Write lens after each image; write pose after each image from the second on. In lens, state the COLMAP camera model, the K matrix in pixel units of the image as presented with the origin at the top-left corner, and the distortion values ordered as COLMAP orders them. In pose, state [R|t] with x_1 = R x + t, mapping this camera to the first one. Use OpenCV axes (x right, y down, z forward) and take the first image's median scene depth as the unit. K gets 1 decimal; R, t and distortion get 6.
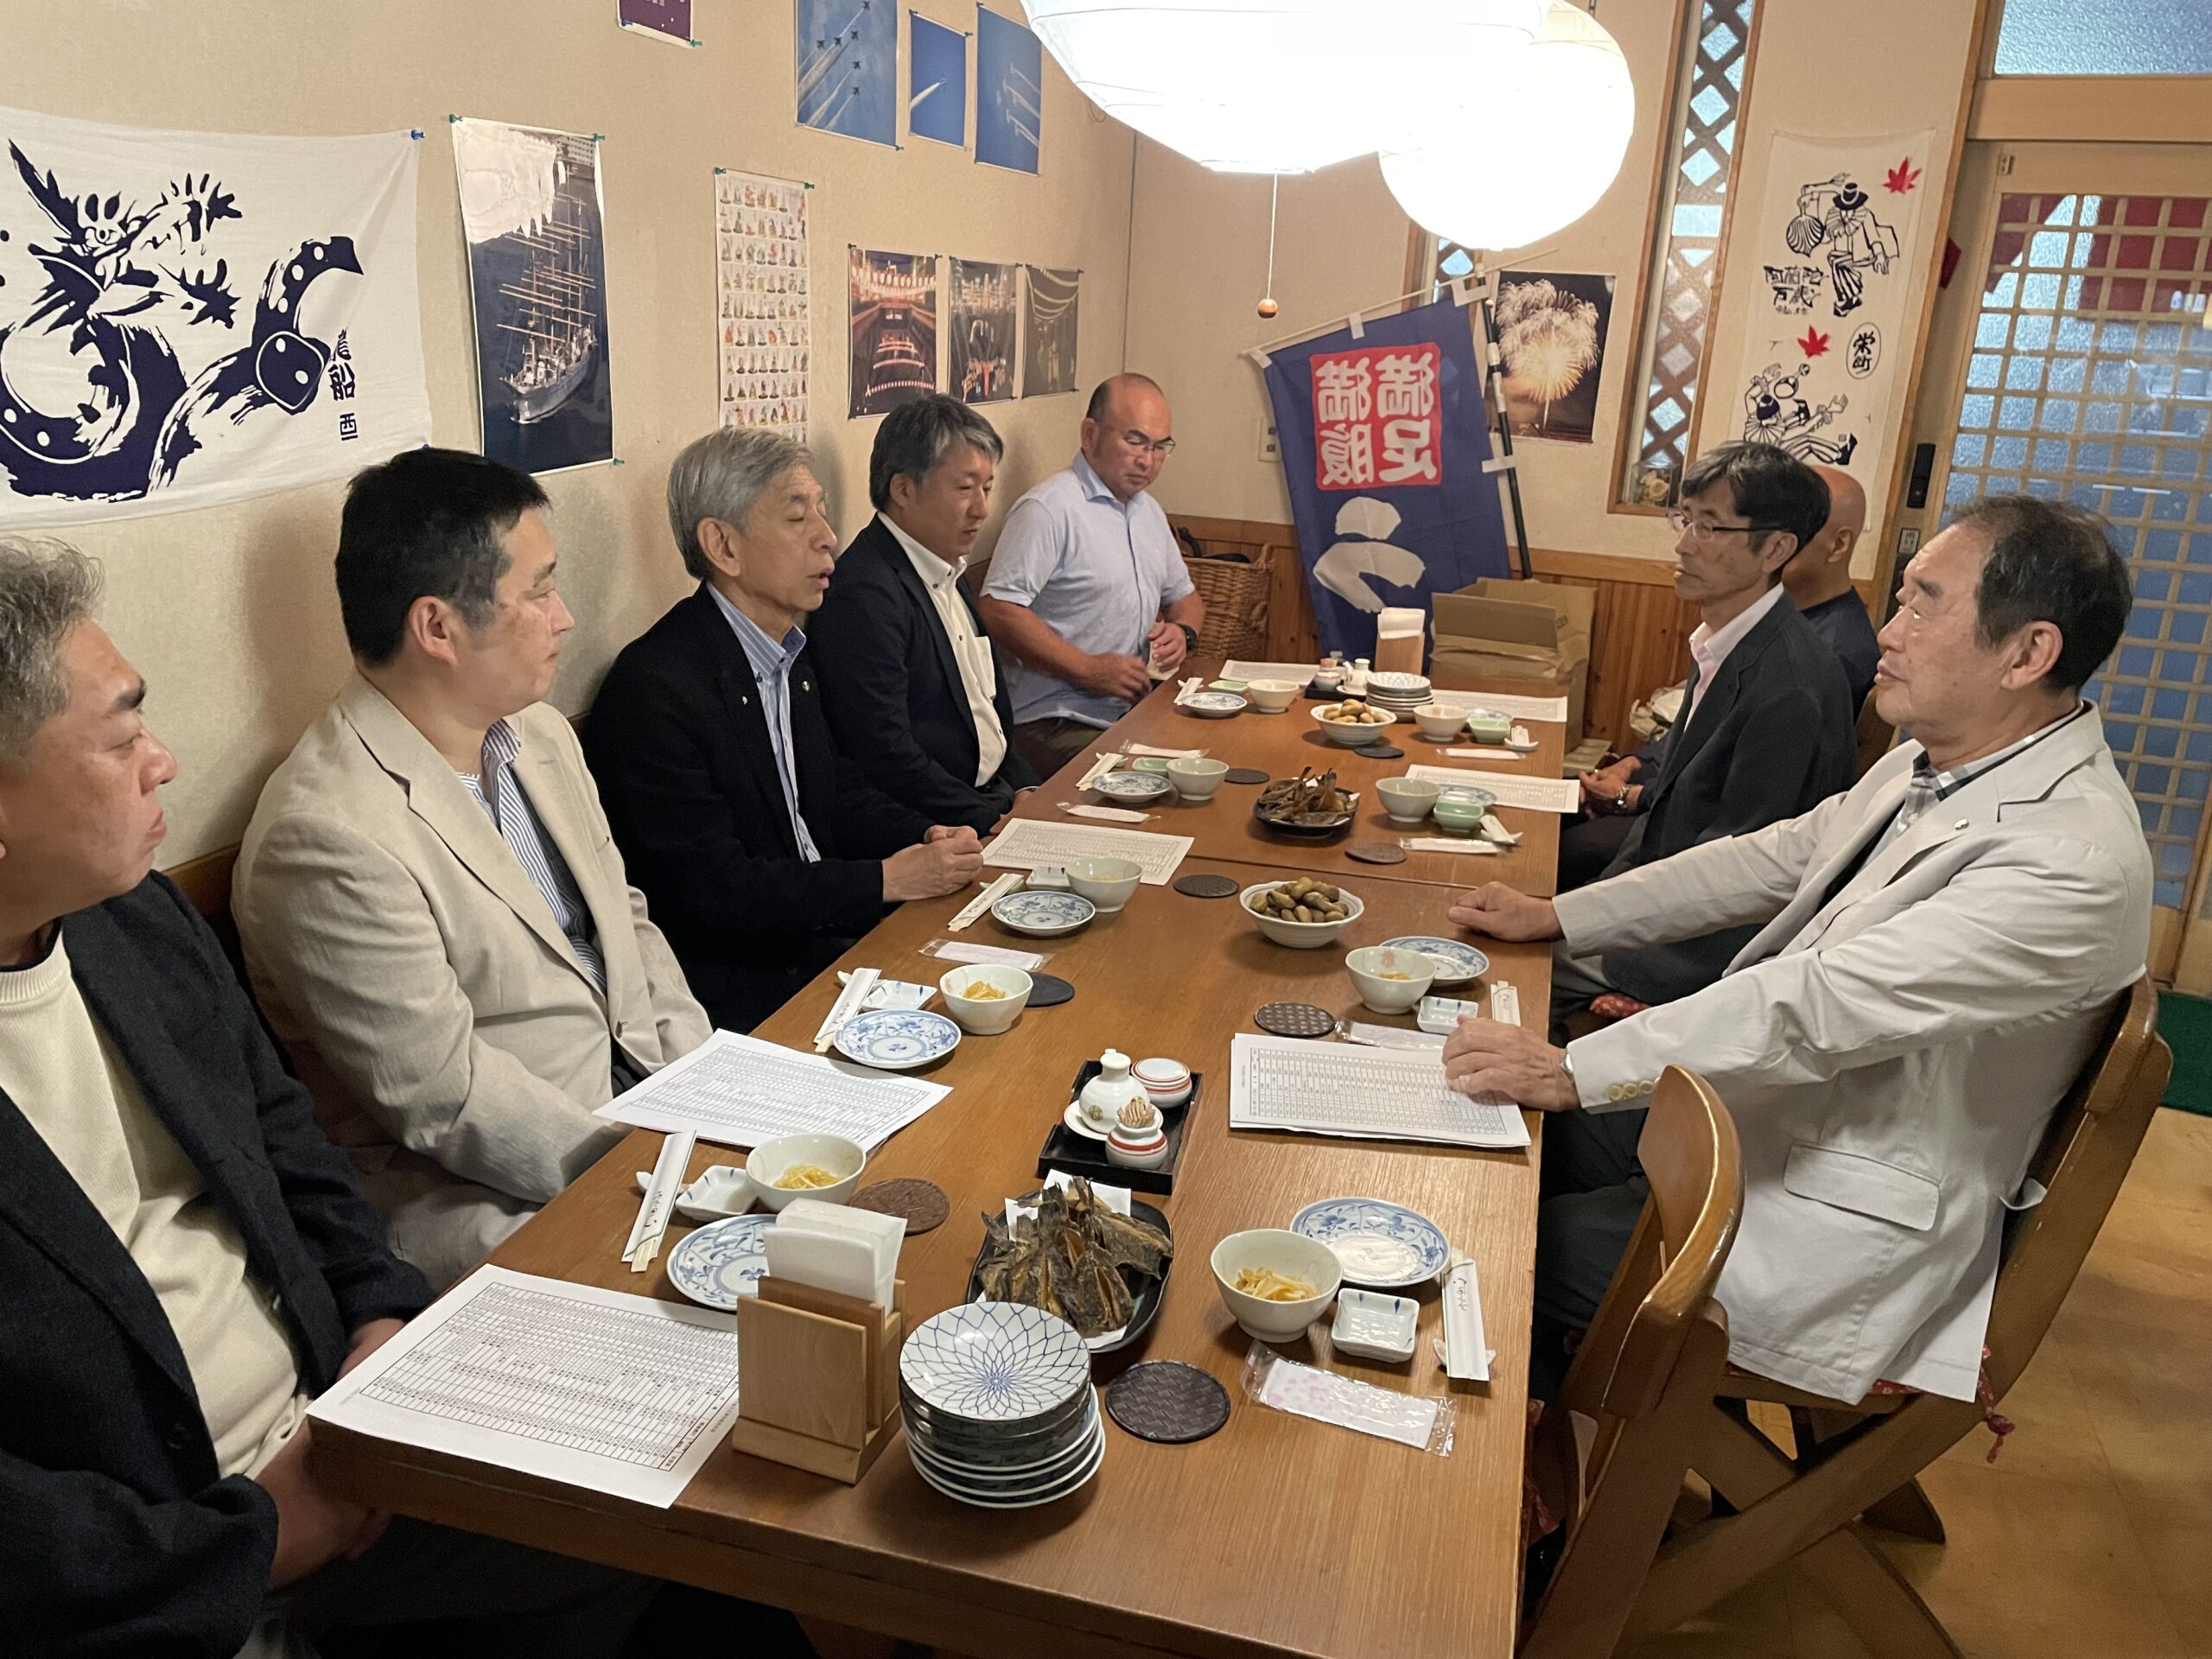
lens RADIAL K [[1673.0, 0, 1095.7], [0, 1673.0, 841.4], [0, 0, 1]] dist [0.007947, -0.033822]
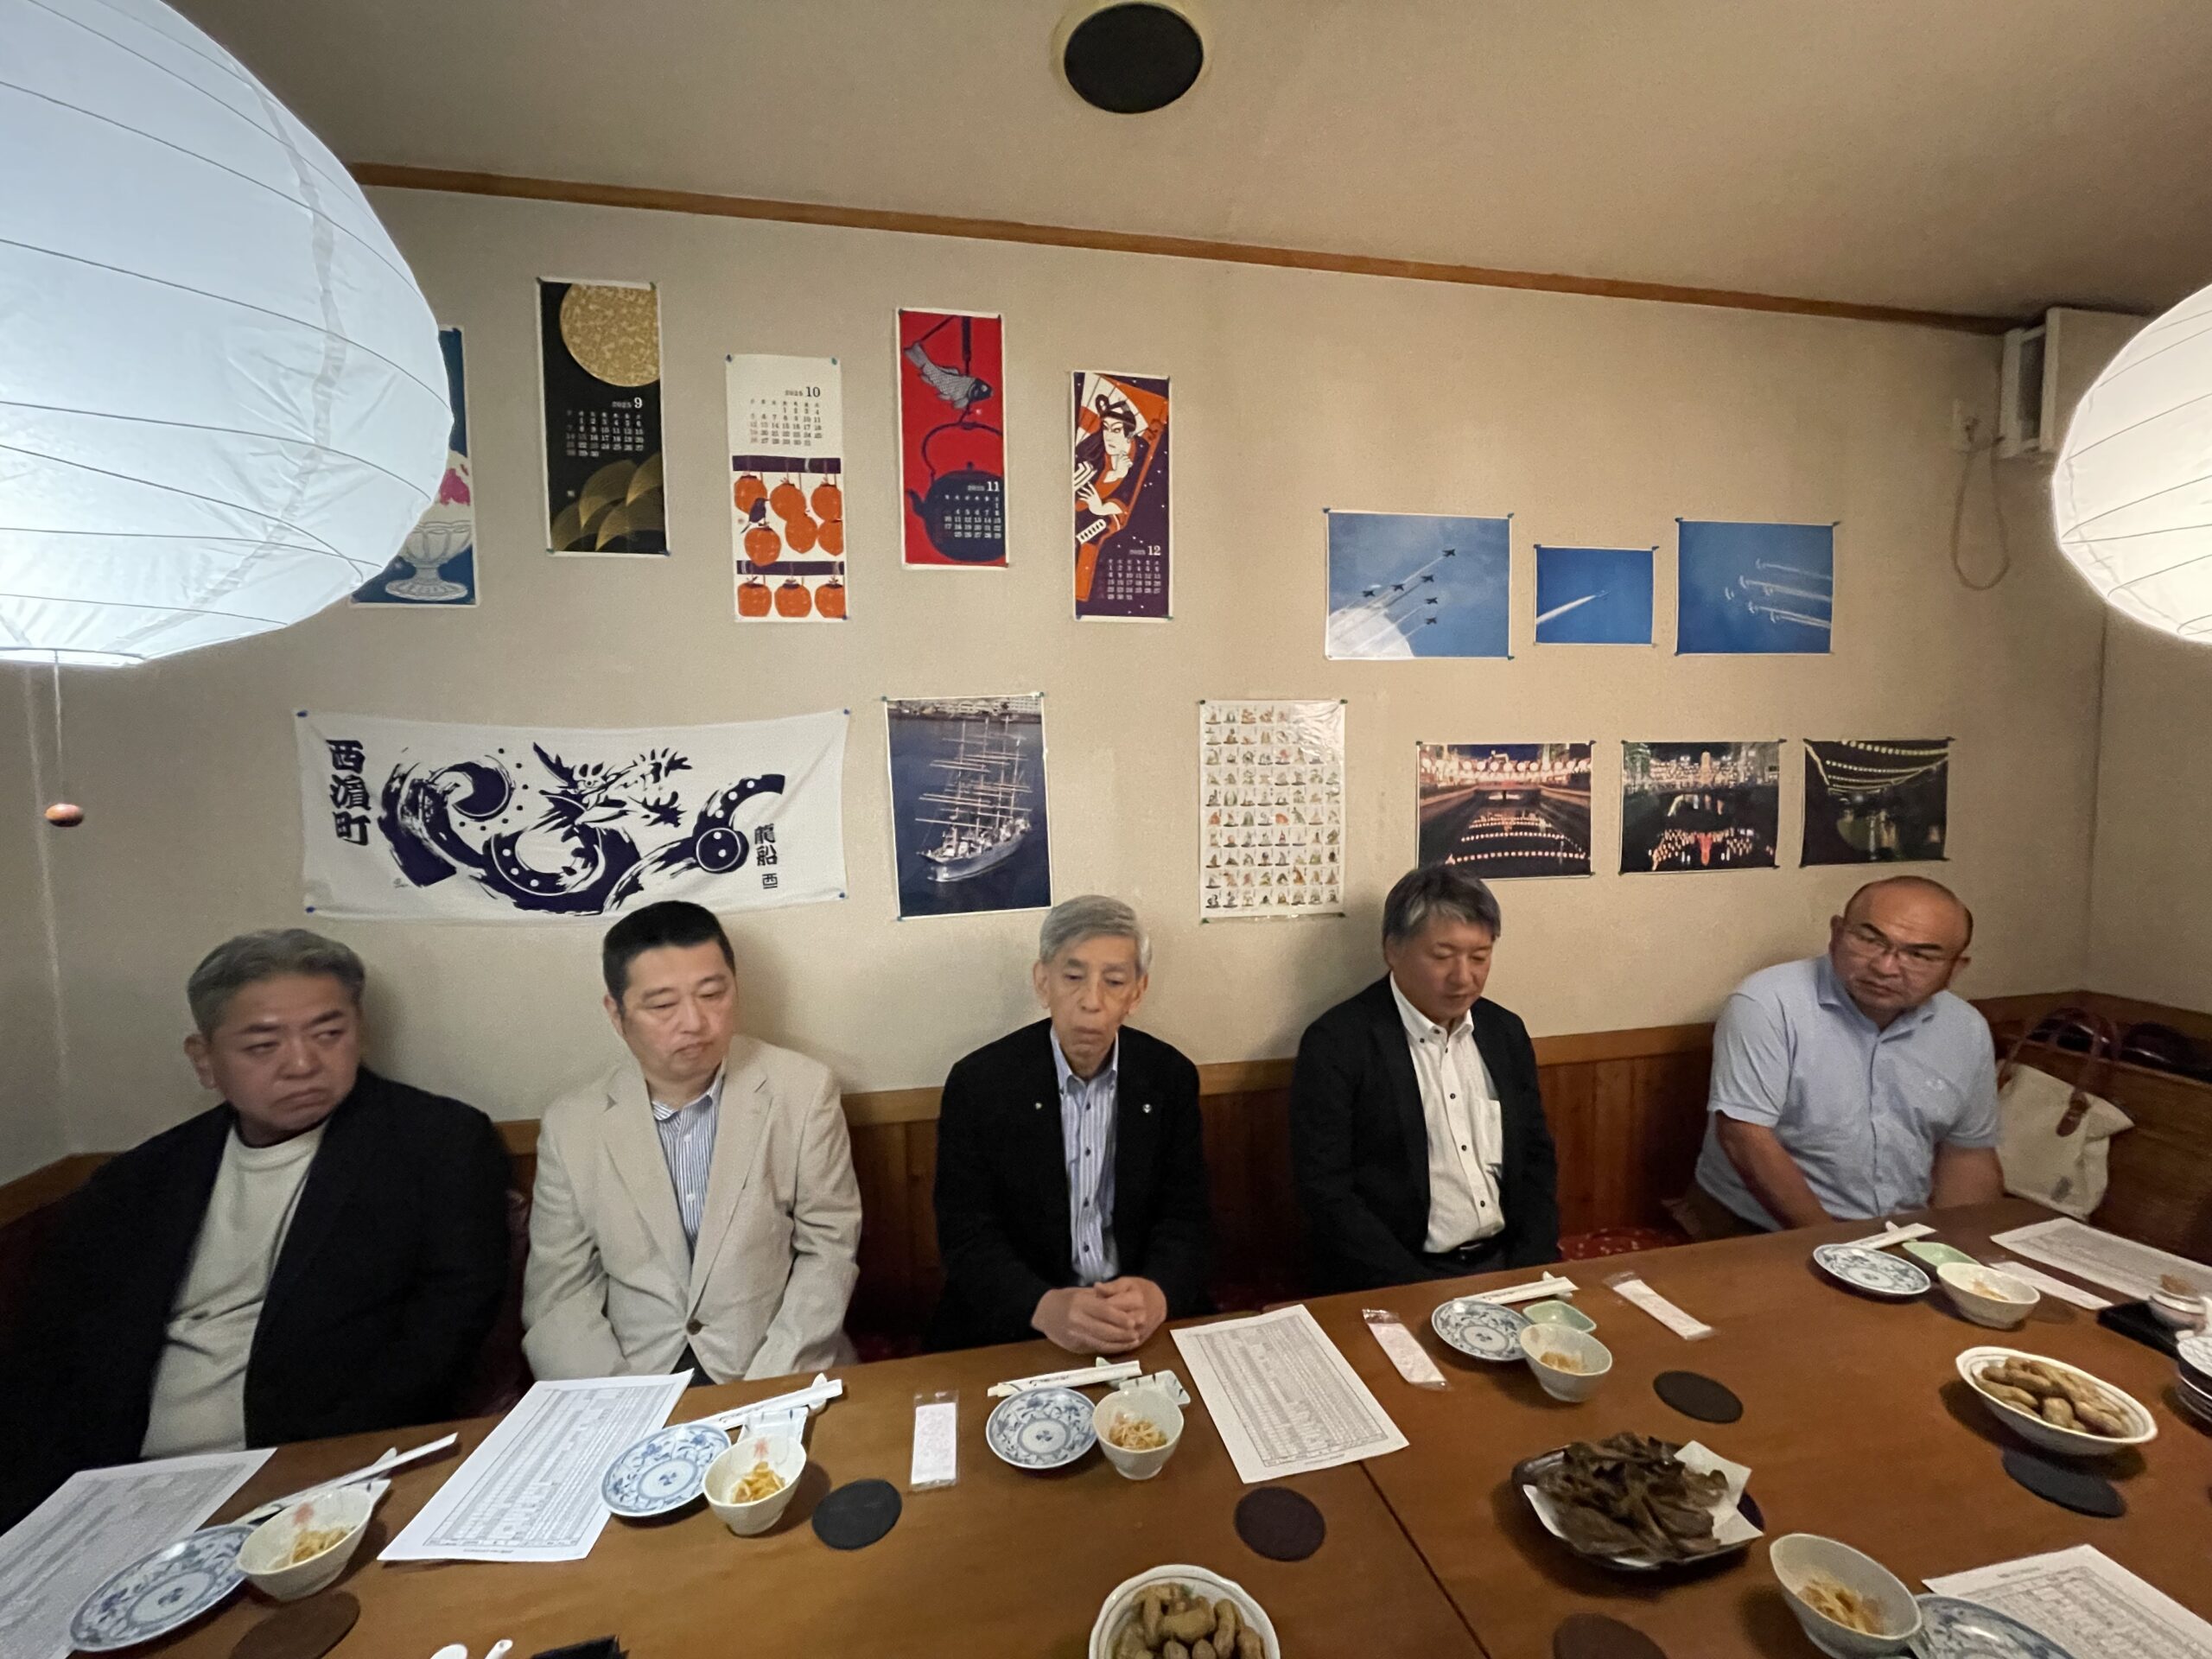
lens RADIAL K [[878.0, 0, 1099.2], [0, 878.0, 828.2], [0, 0, 1]] dist [-0.001755, -0.000051]
pose [[0.458647, 0.004890, -0.888605, 0.412970], [-0.237351, 0.964328, -0.117200, -0.229038], [0.856334, 0.264665, 0.443447, 0.732888]]
